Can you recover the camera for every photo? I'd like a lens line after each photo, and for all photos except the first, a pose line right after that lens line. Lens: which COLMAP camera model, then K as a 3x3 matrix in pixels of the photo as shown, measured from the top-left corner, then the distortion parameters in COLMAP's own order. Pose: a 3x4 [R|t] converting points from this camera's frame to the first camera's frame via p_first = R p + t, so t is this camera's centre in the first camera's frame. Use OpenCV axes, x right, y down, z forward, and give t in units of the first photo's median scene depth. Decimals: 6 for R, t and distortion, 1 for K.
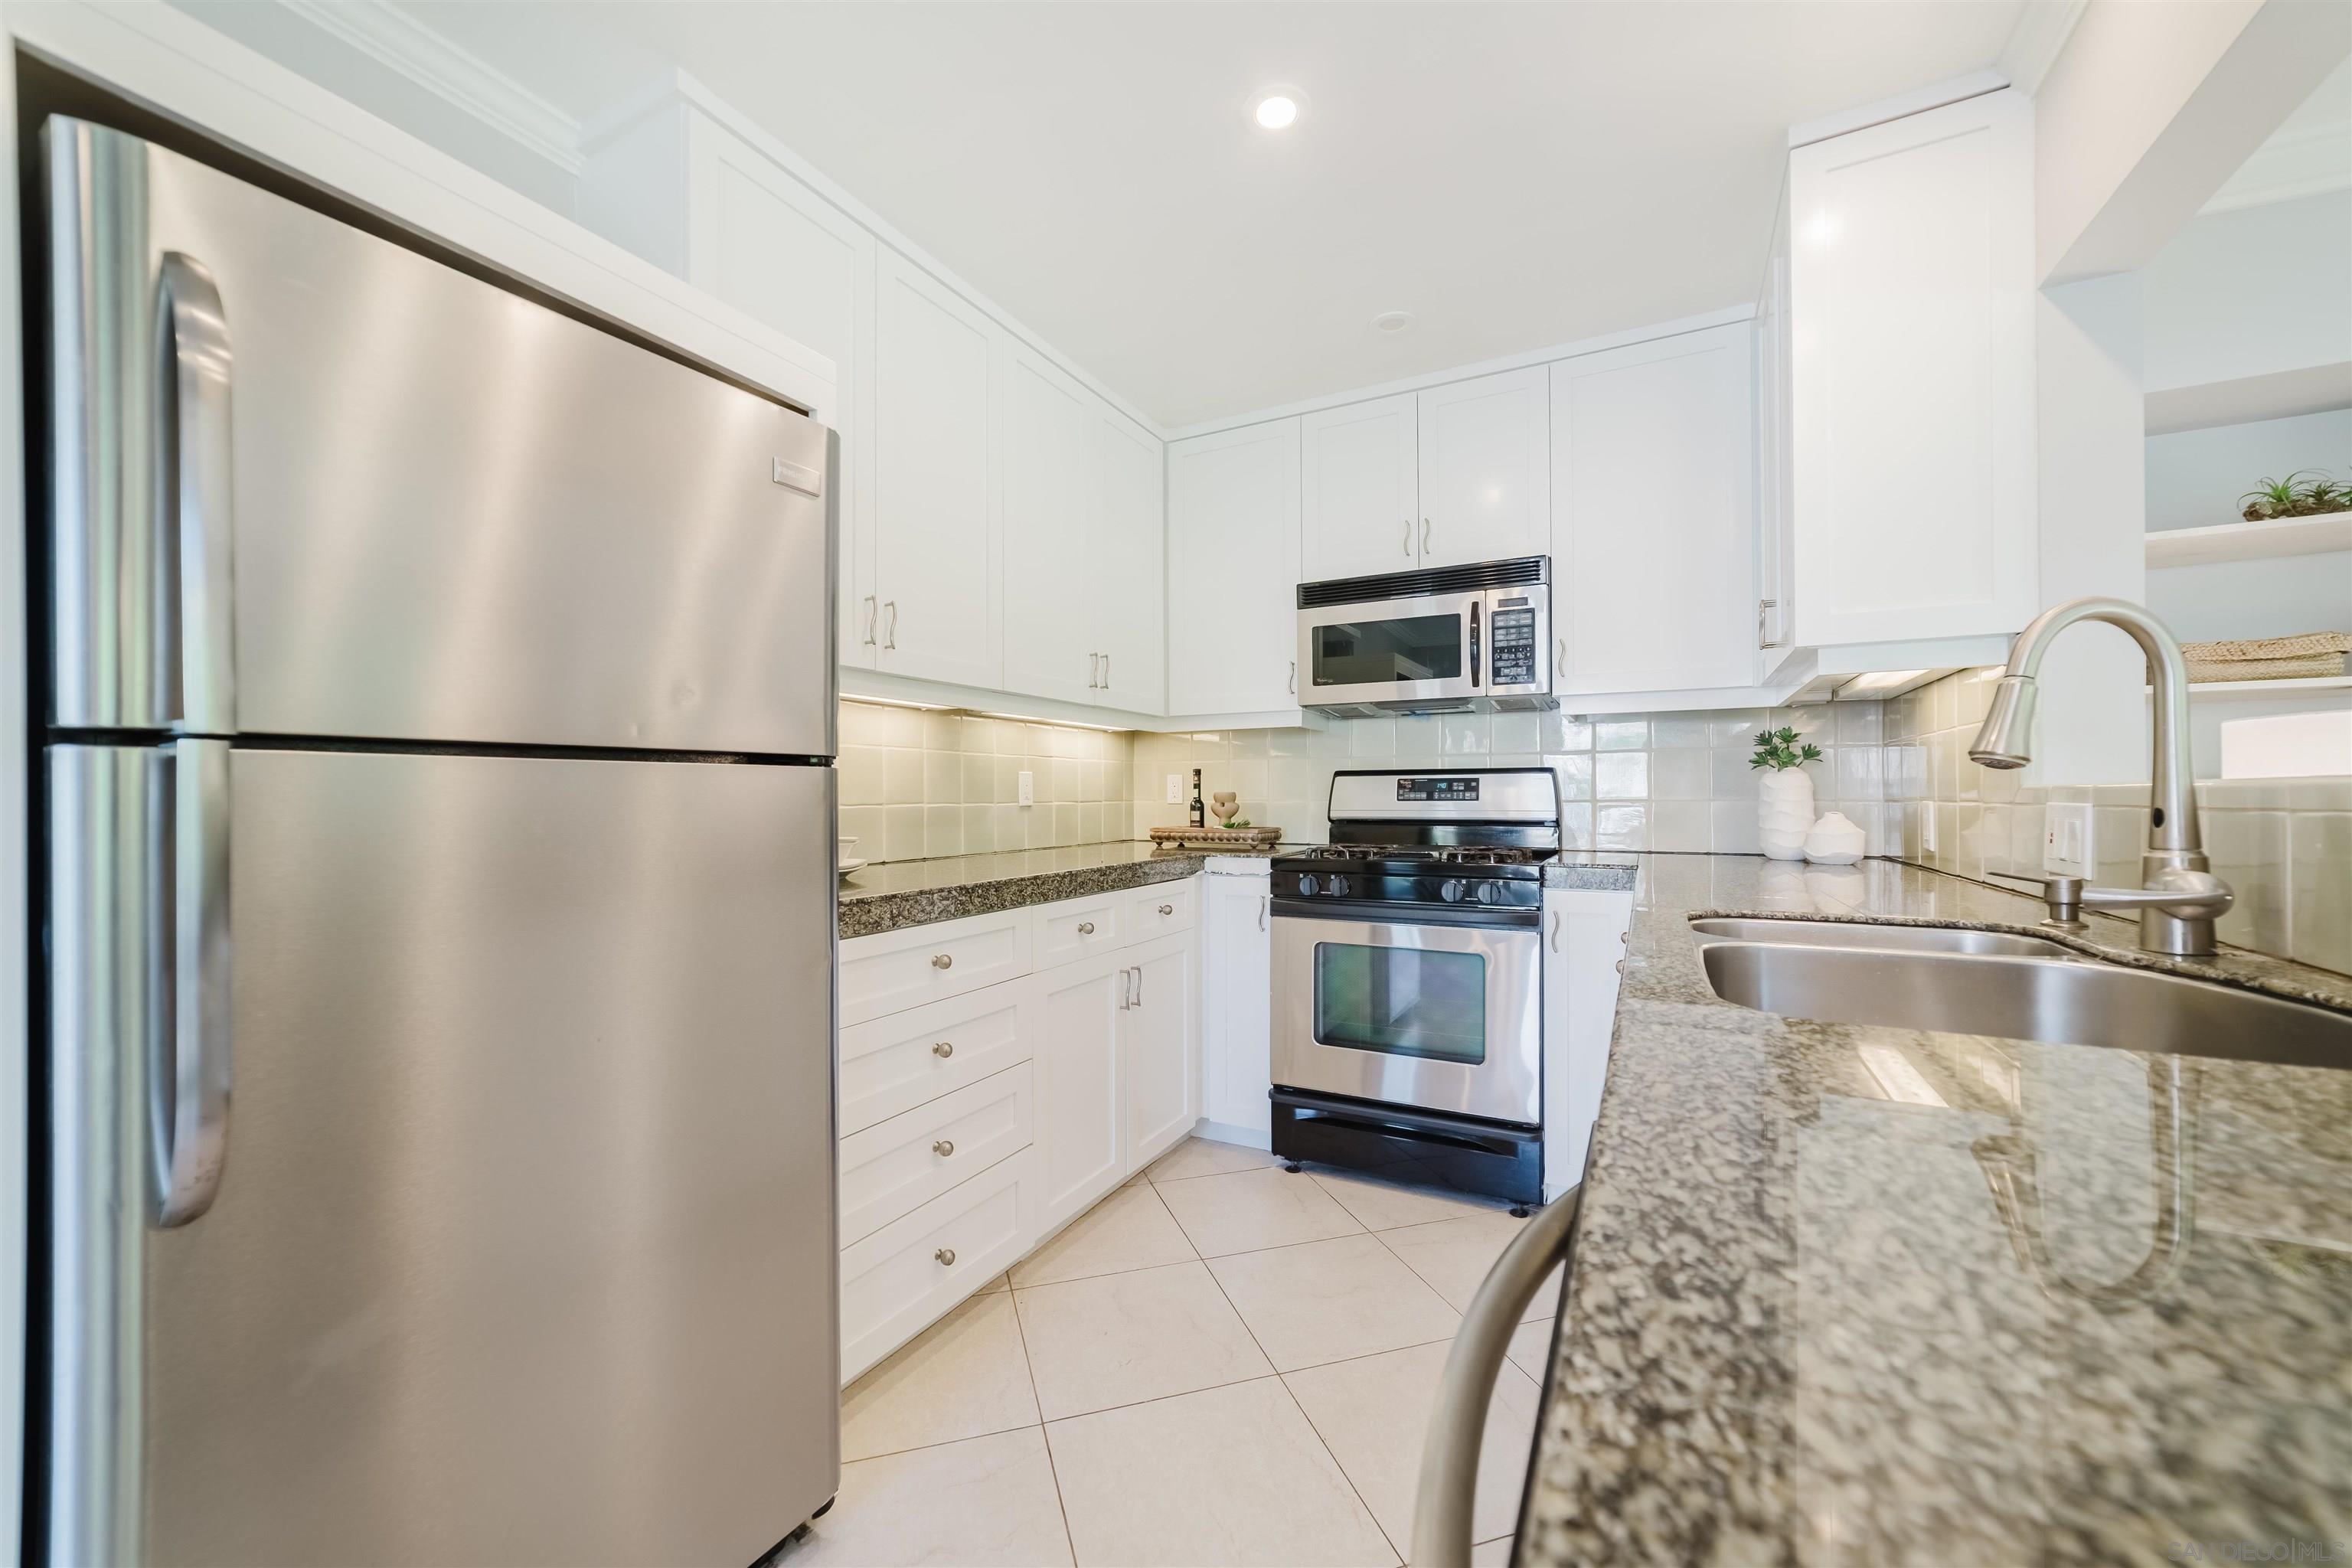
lens RADIAL K [[905.4, 0, 1172.3], [0, 905.4, 794.5], [0, 0, 1]] dist [-0.018871, 0.007281]
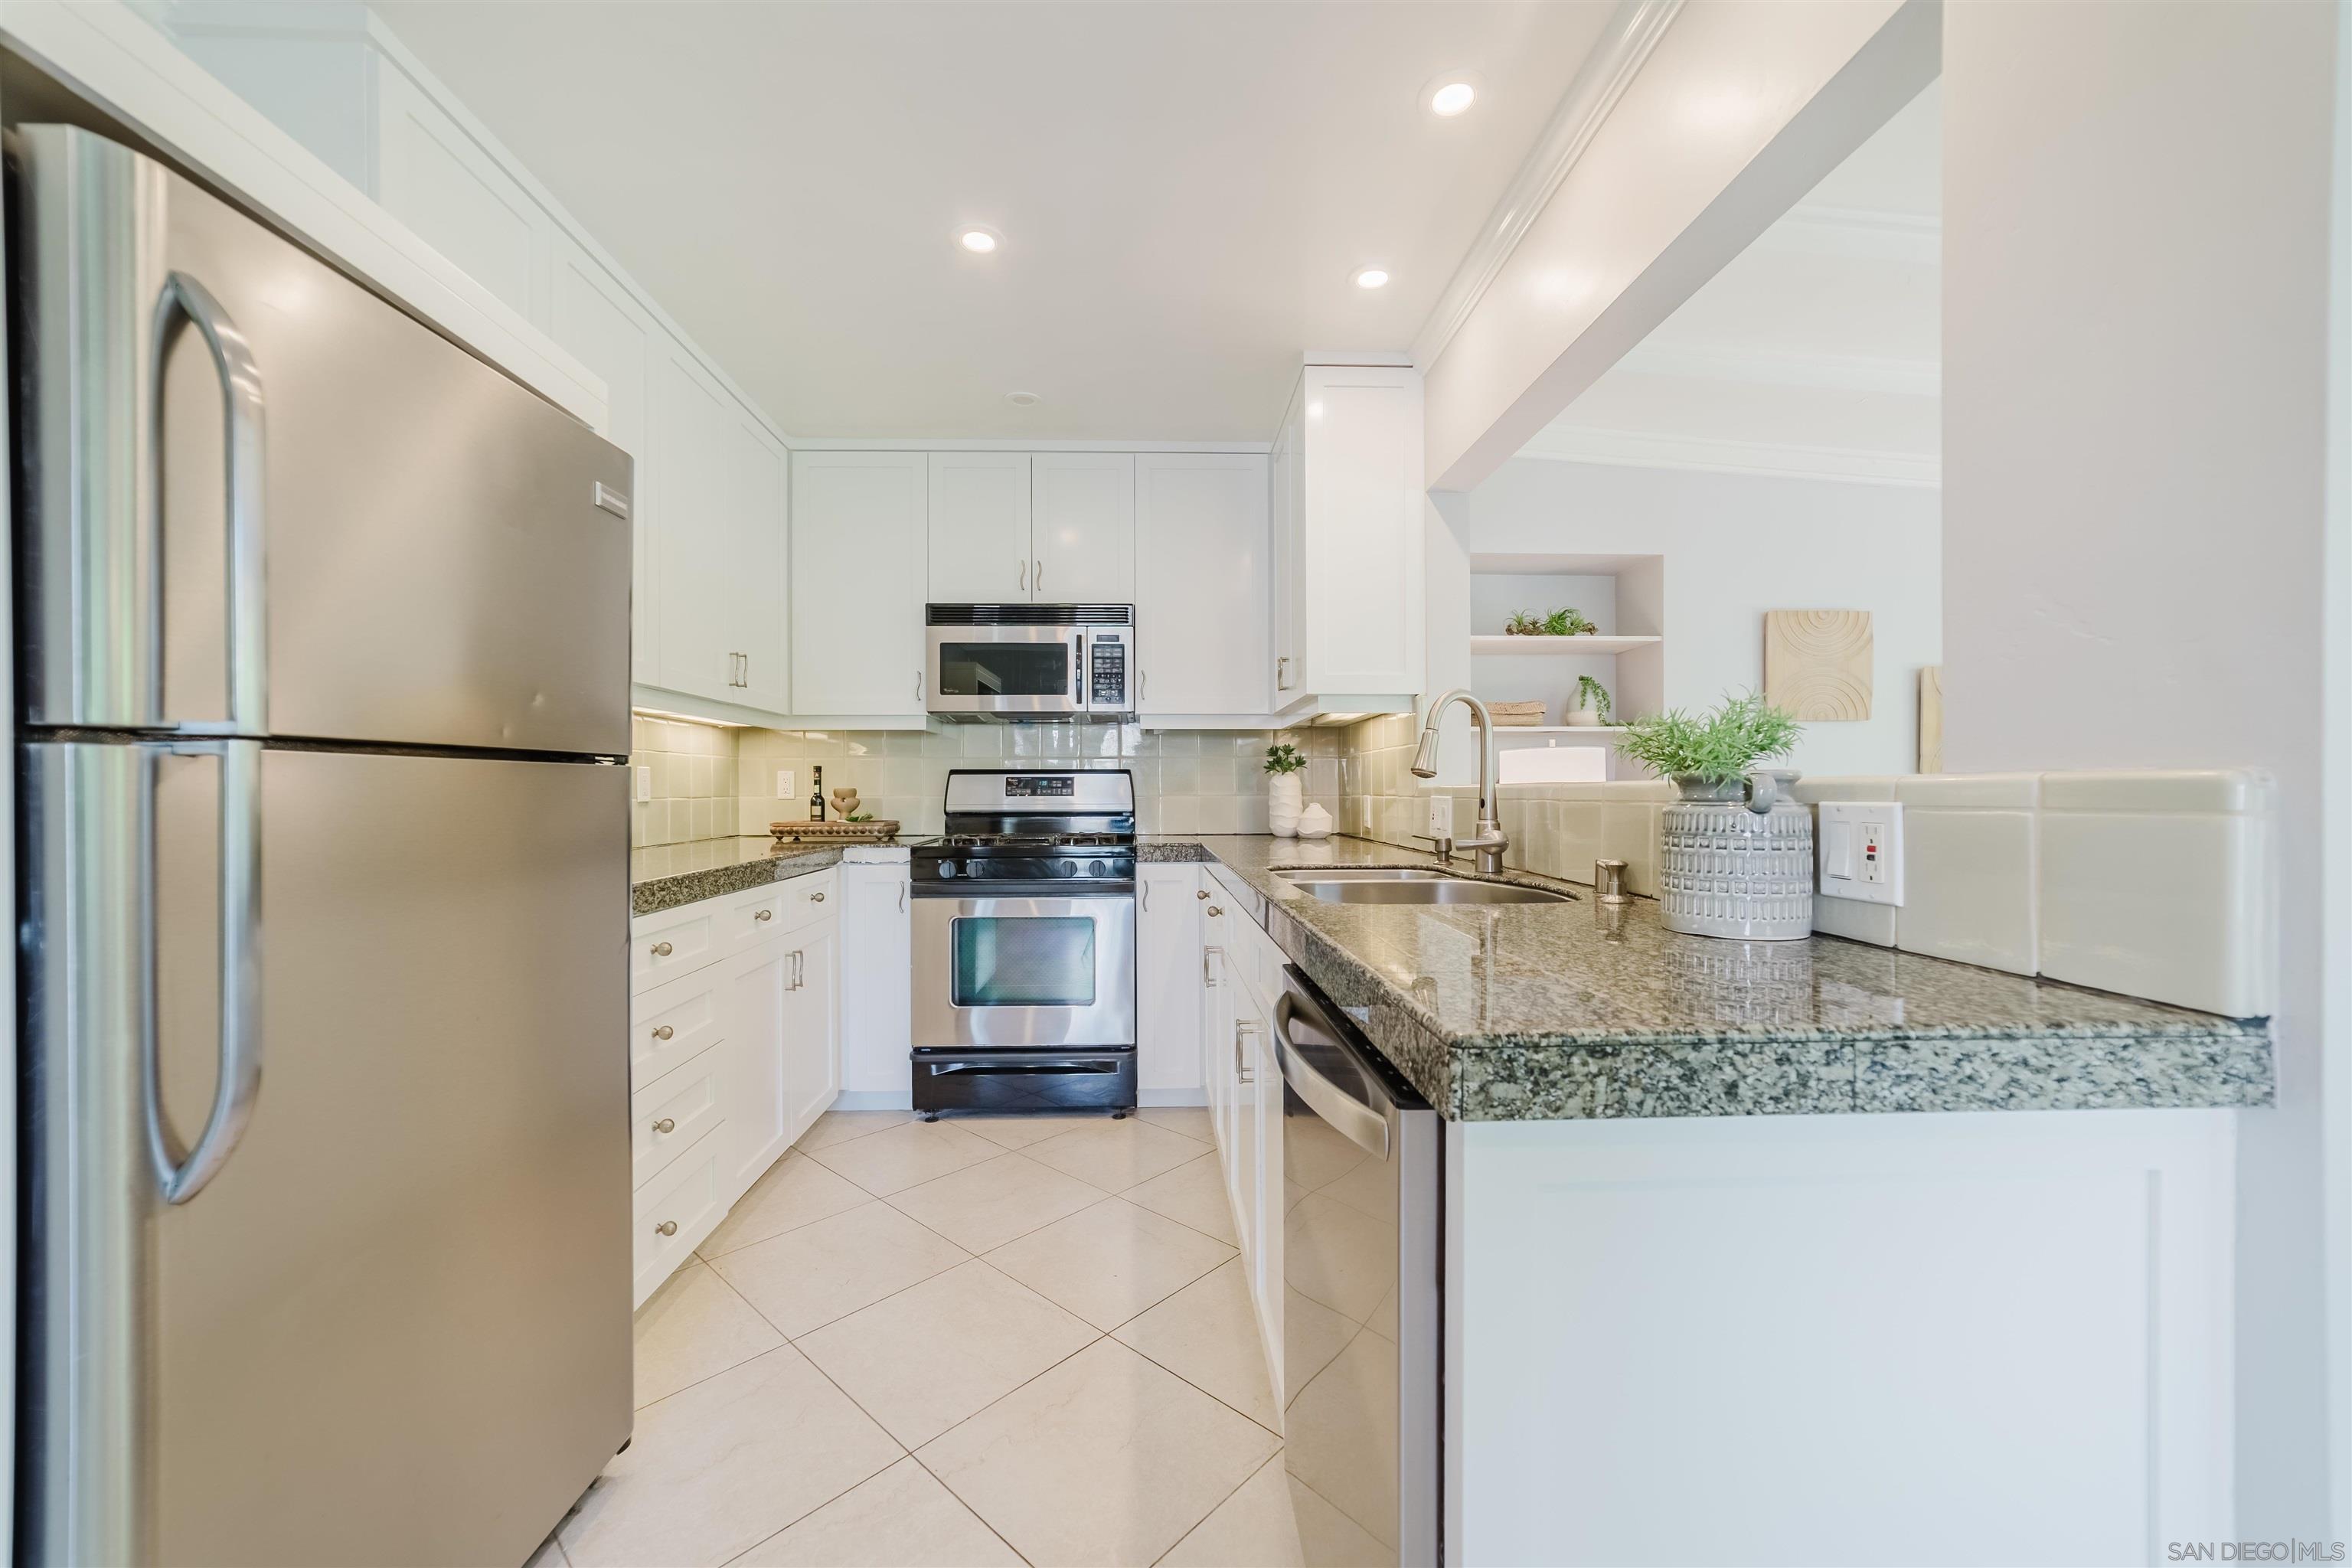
lens RADIAL K [[905.4, 0, 1172.4], [0, 905.4, 792.7], [0, 0, 1]] dist [-0.018871, 0.007281]
pose [[0.863453, -0.000296, 0.504429, -0.192785], [-0.001262, 0.999995, 0.002748, -0.000819], [-0.504428, -0.003010, 0.863449, -0.146480]]
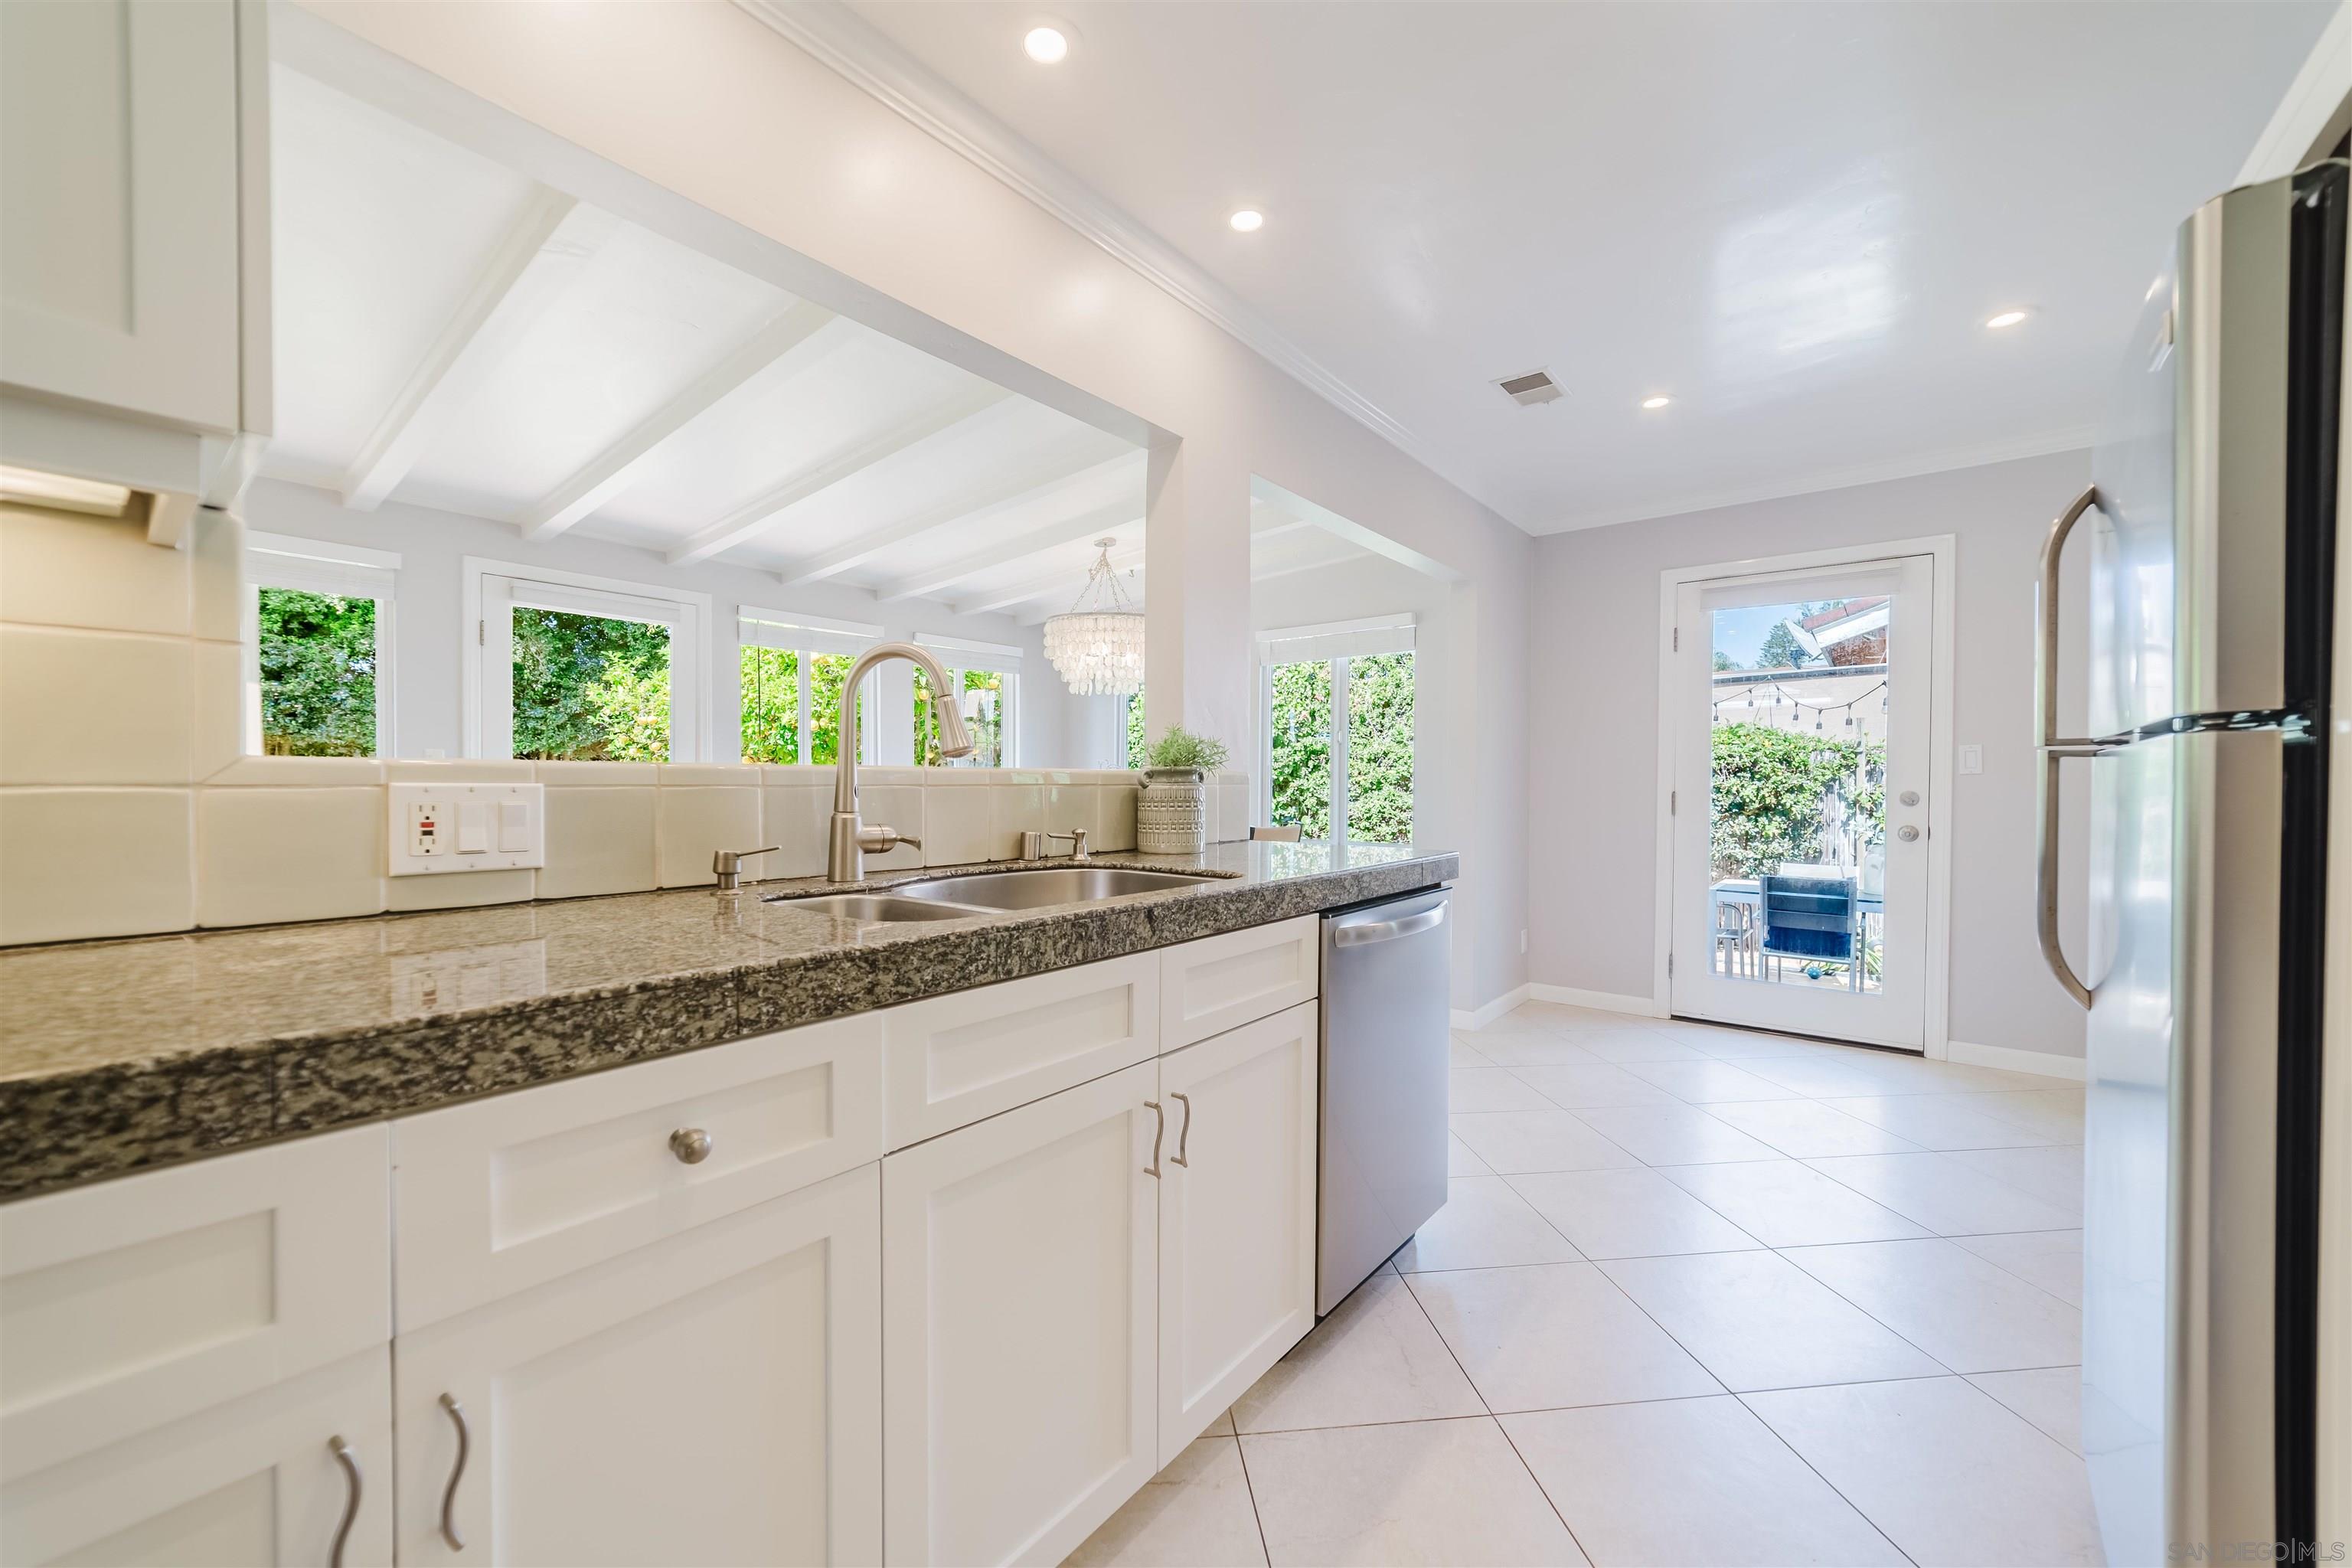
lens RADIAL K [[905.4, 0, 1174.6], [0, 905.4, 790.9], [0, 0, 1]] dist [-0.018871, 0.007281]
pose [[-0.983298, -0.004502, 0.181948, 0.113114], [-0.002946, 0.999957, 0.008823, 0.004235], [-0.181980, 0.008140, -0.983268, 0.937917]]
